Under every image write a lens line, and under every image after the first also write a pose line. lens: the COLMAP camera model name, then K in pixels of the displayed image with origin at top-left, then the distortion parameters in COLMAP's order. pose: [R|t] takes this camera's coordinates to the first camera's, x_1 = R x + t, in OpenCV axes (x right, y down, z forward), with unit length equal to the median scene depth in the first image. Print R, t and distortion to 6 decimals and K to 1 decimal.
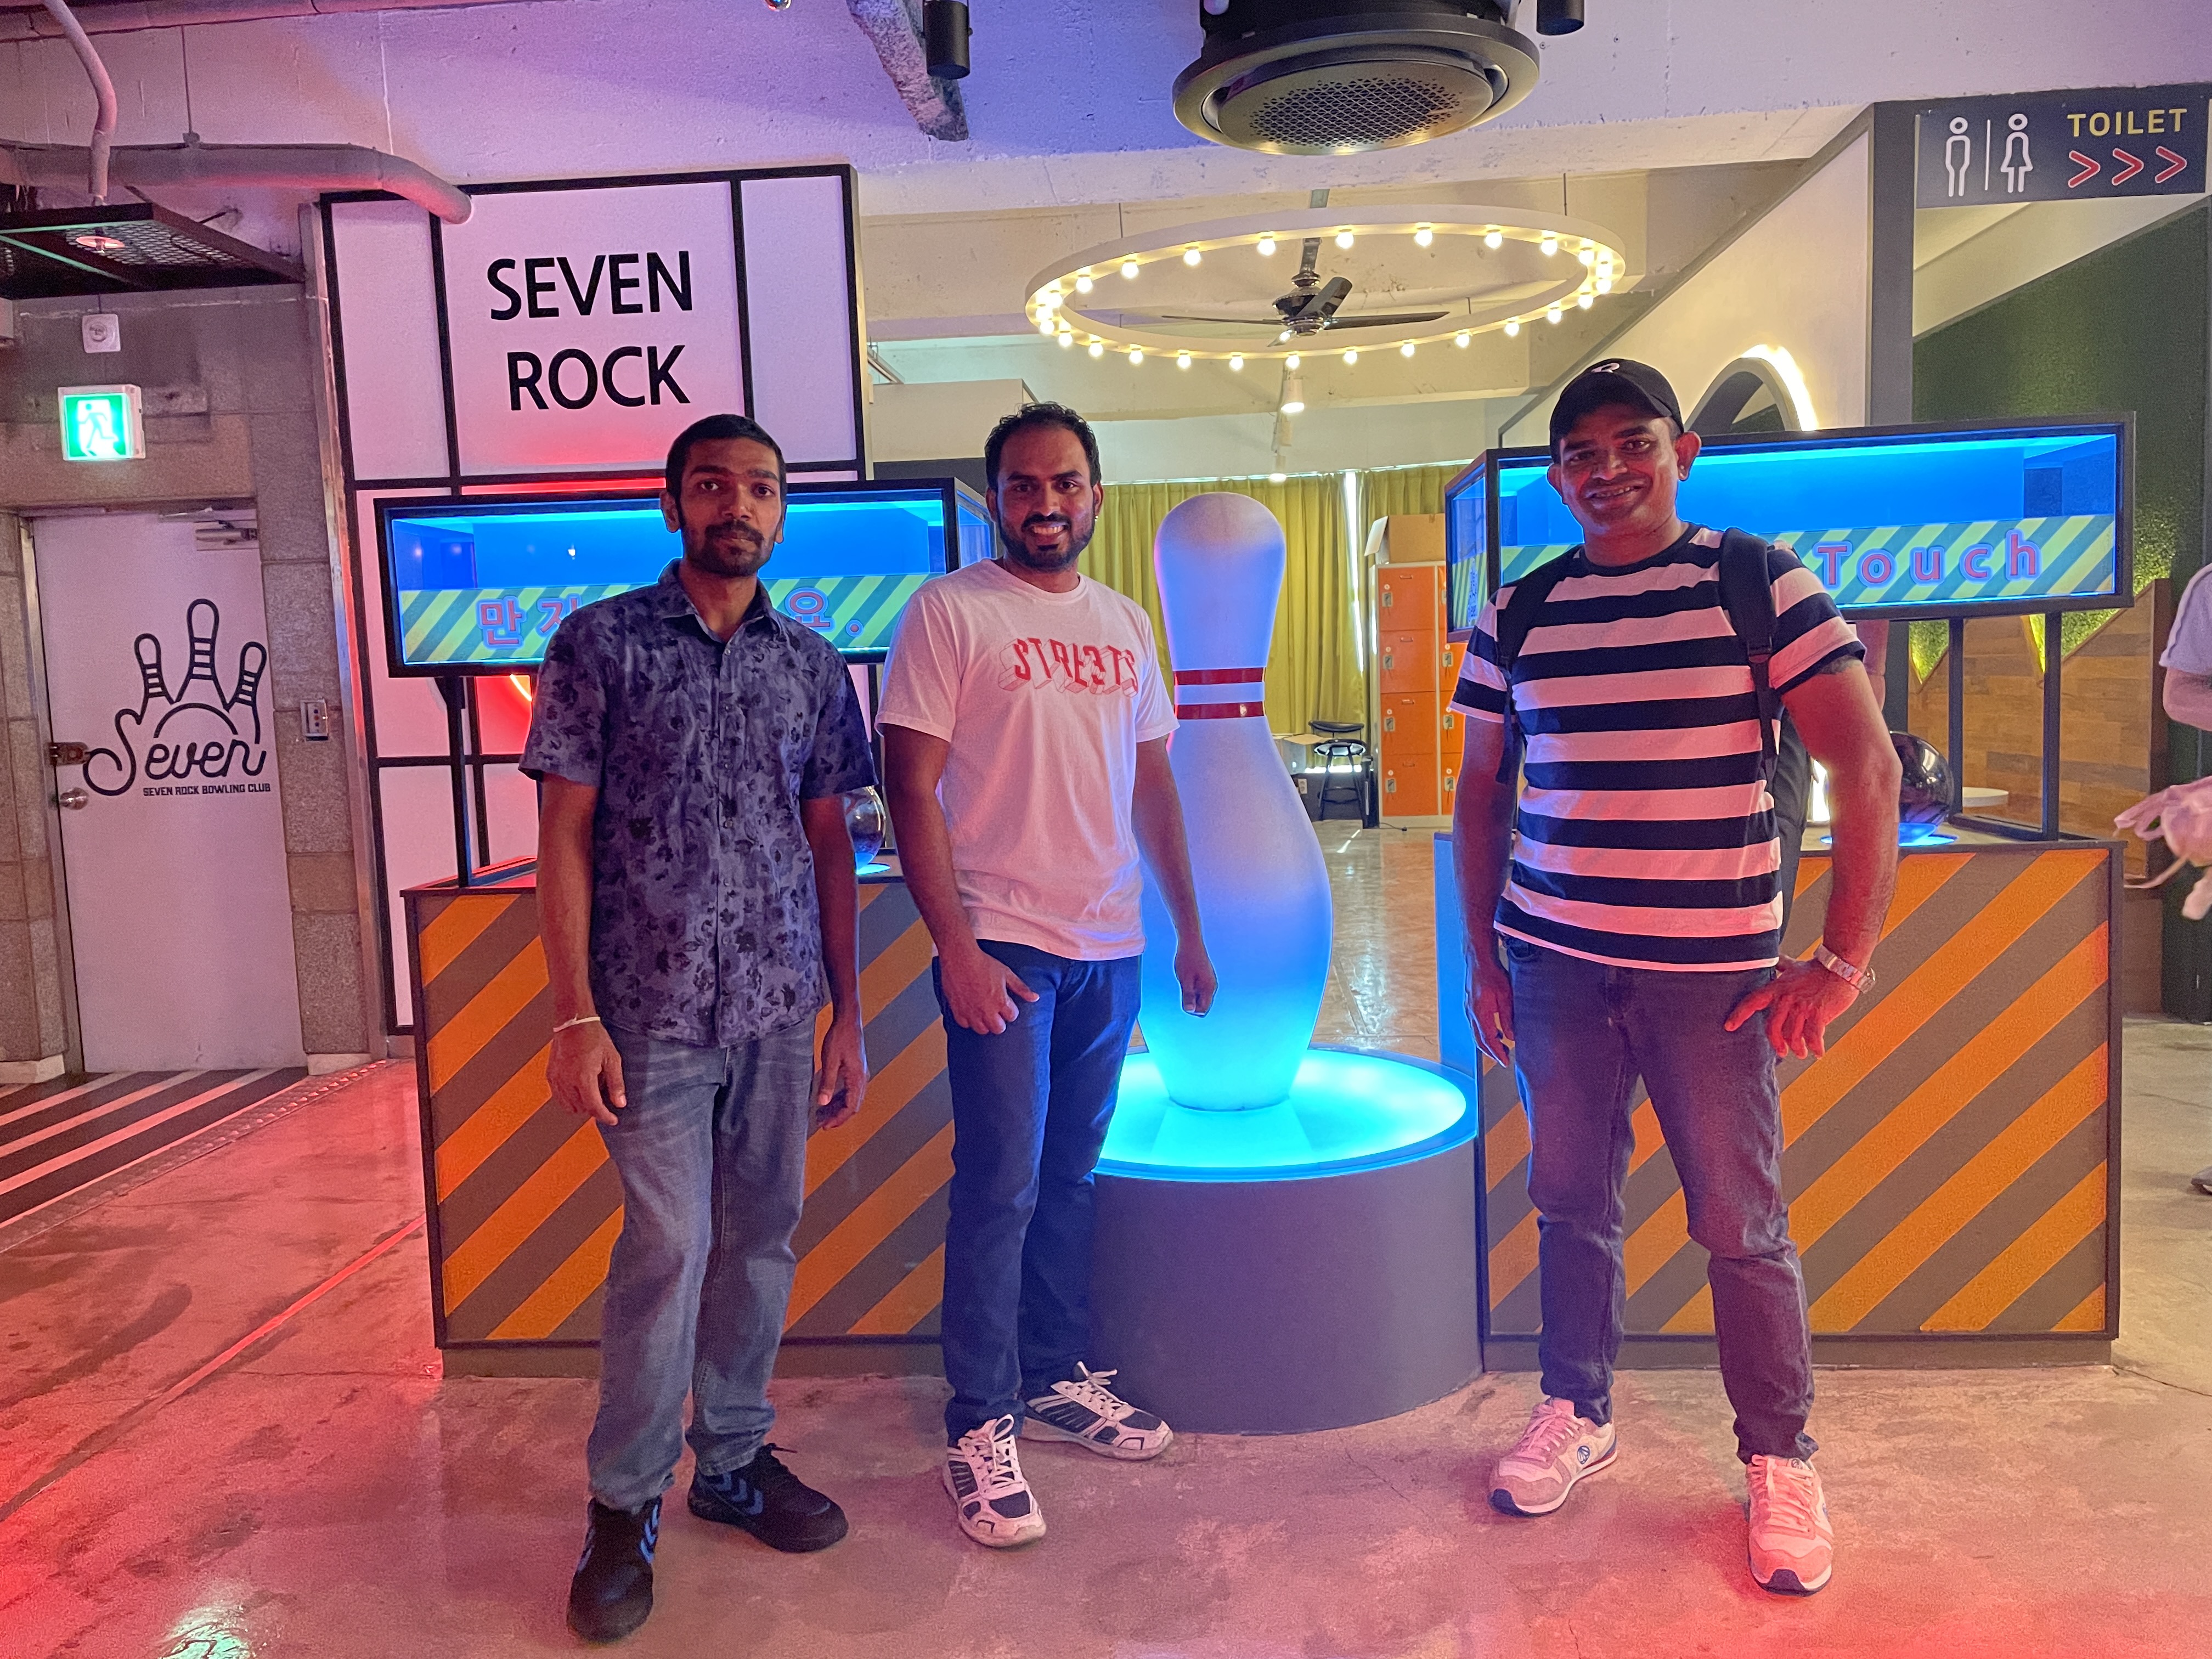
lens RADIAL K [[1784.9, 0, 1045.0], [0, 1784.9, 860.9], [0, 0, 1]] dist [0.081158, -0.117376]
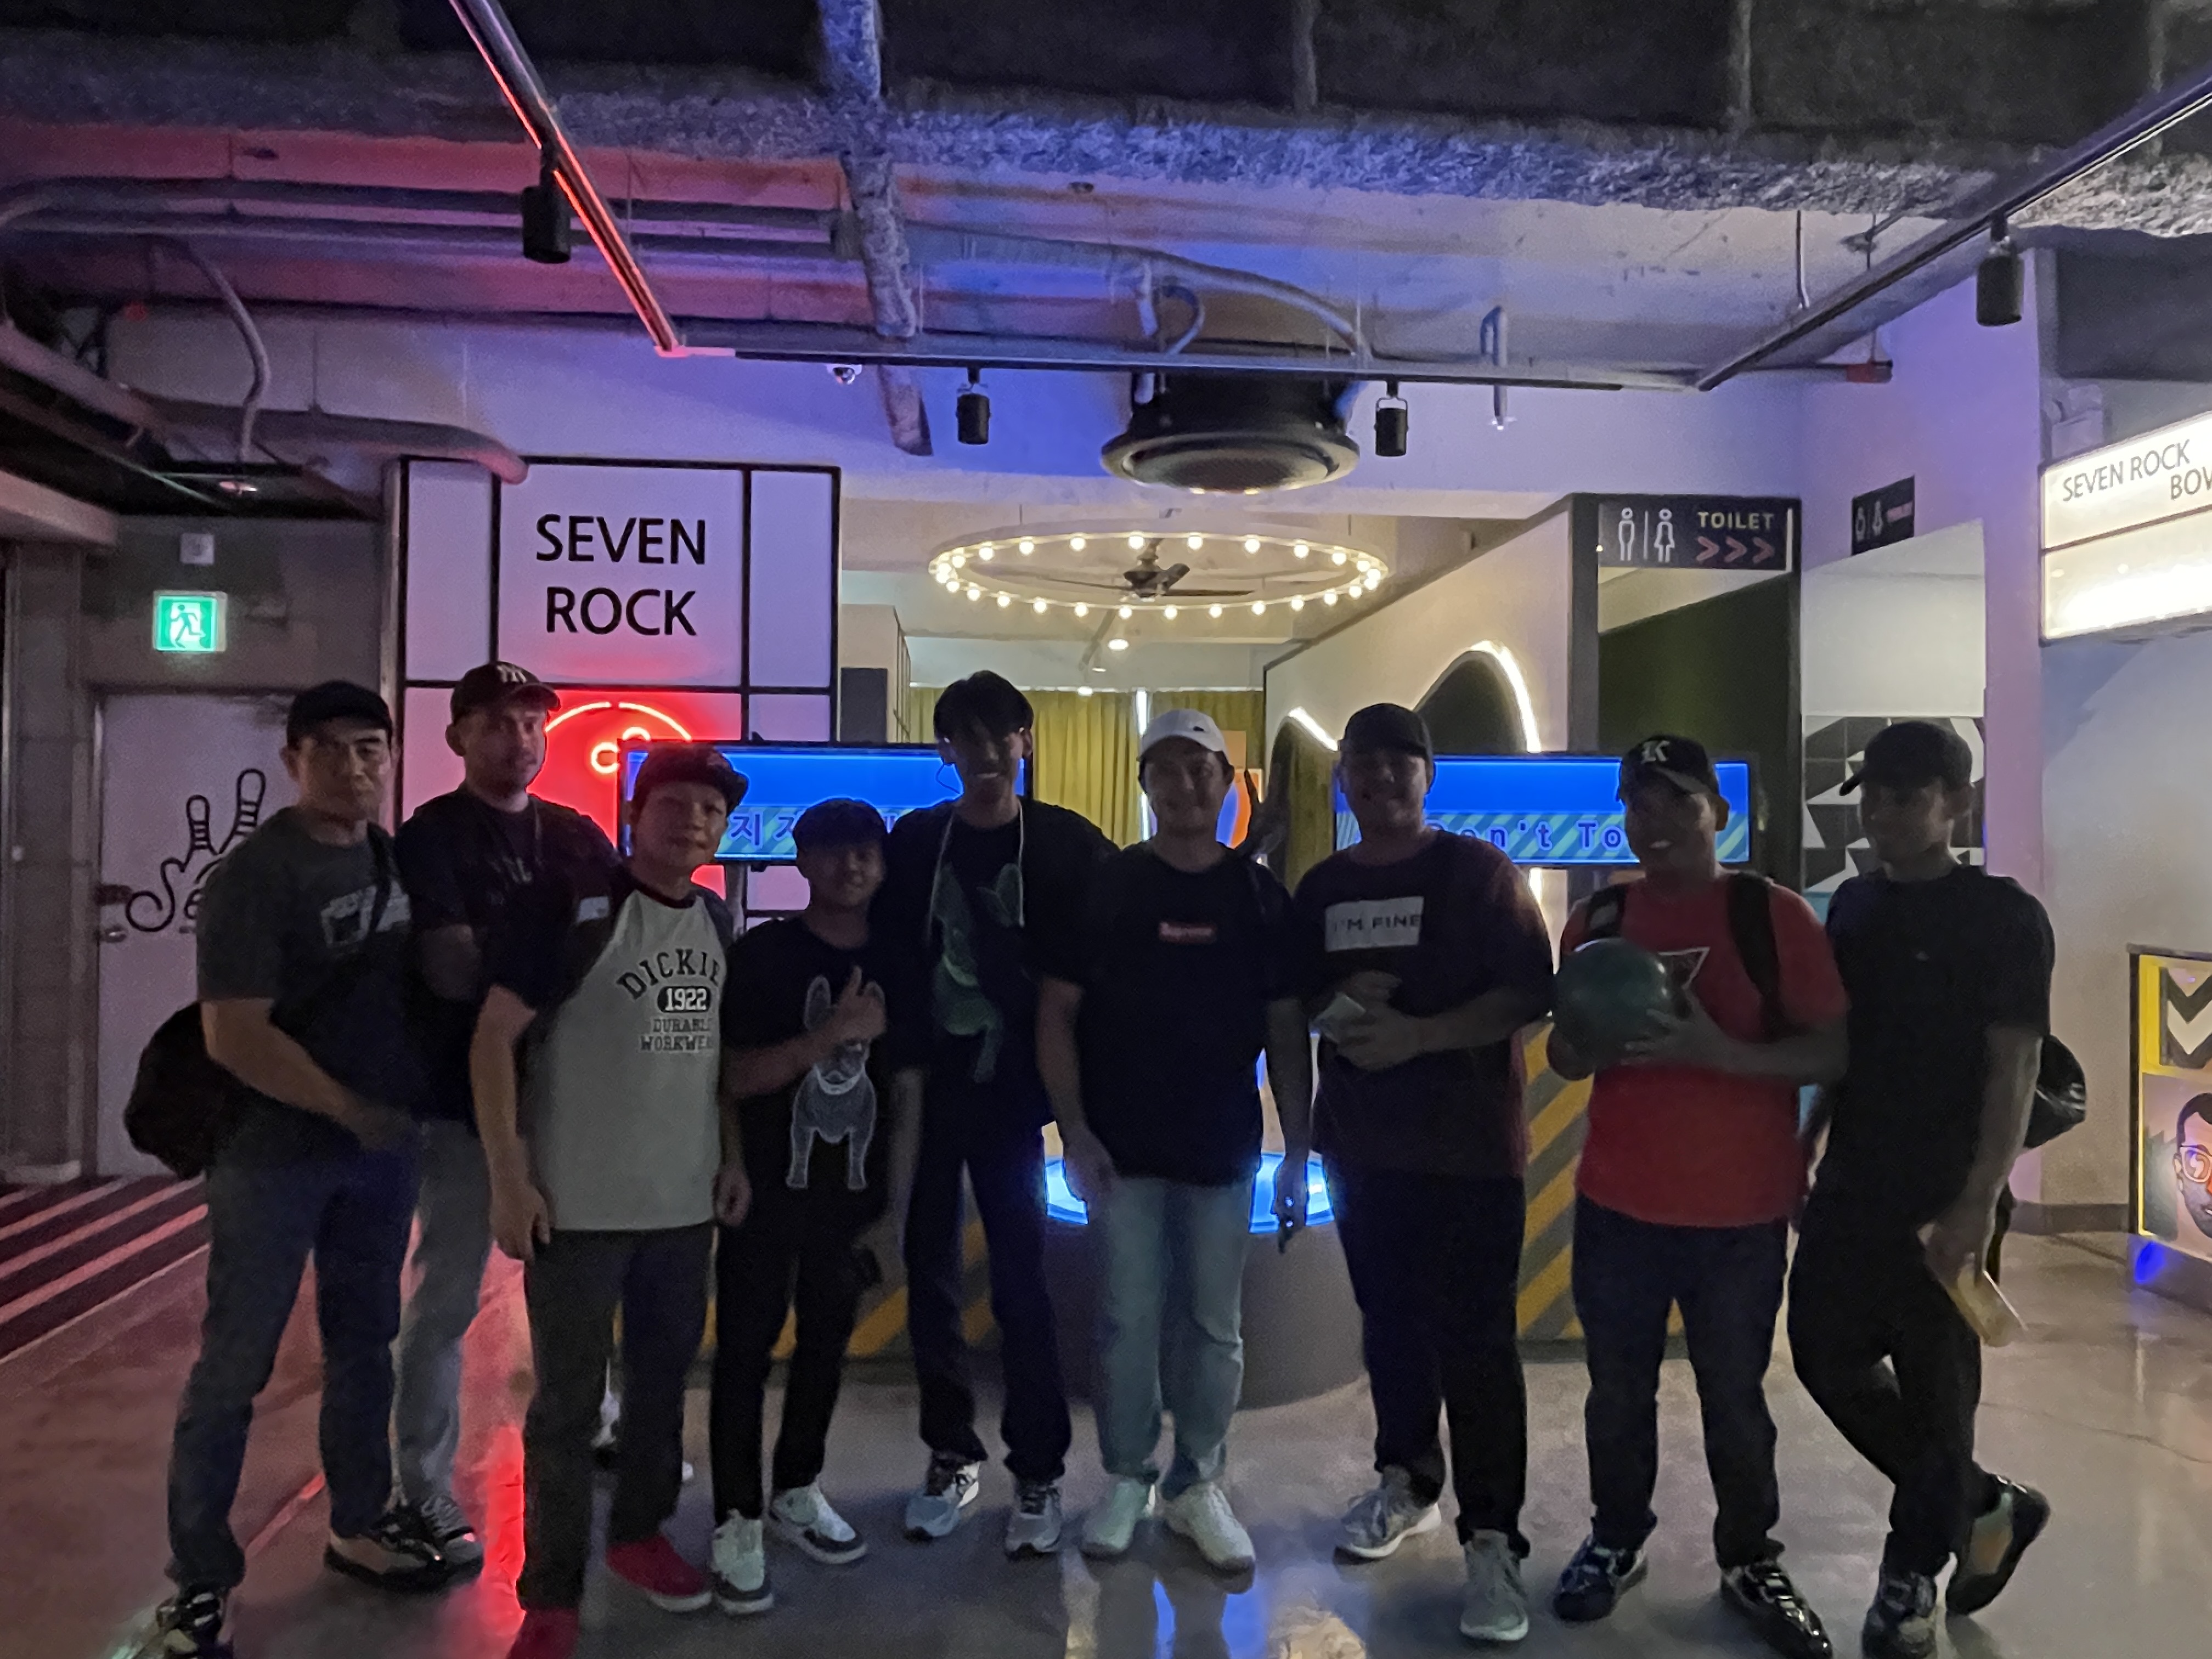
lens RADIAL K [[1664.9, 0, 1106.0], [0, 1664.9, 829.5], [0, 0, 1]] dist [0.004821, -0.001898]
pose [[0.981491, 0.044147, 0.186352, -0.127573], [-0.023833, 0.993660, -0.109872, 0.001309], [-0.190021, 0.103397, 0.976320, -0.177151]]
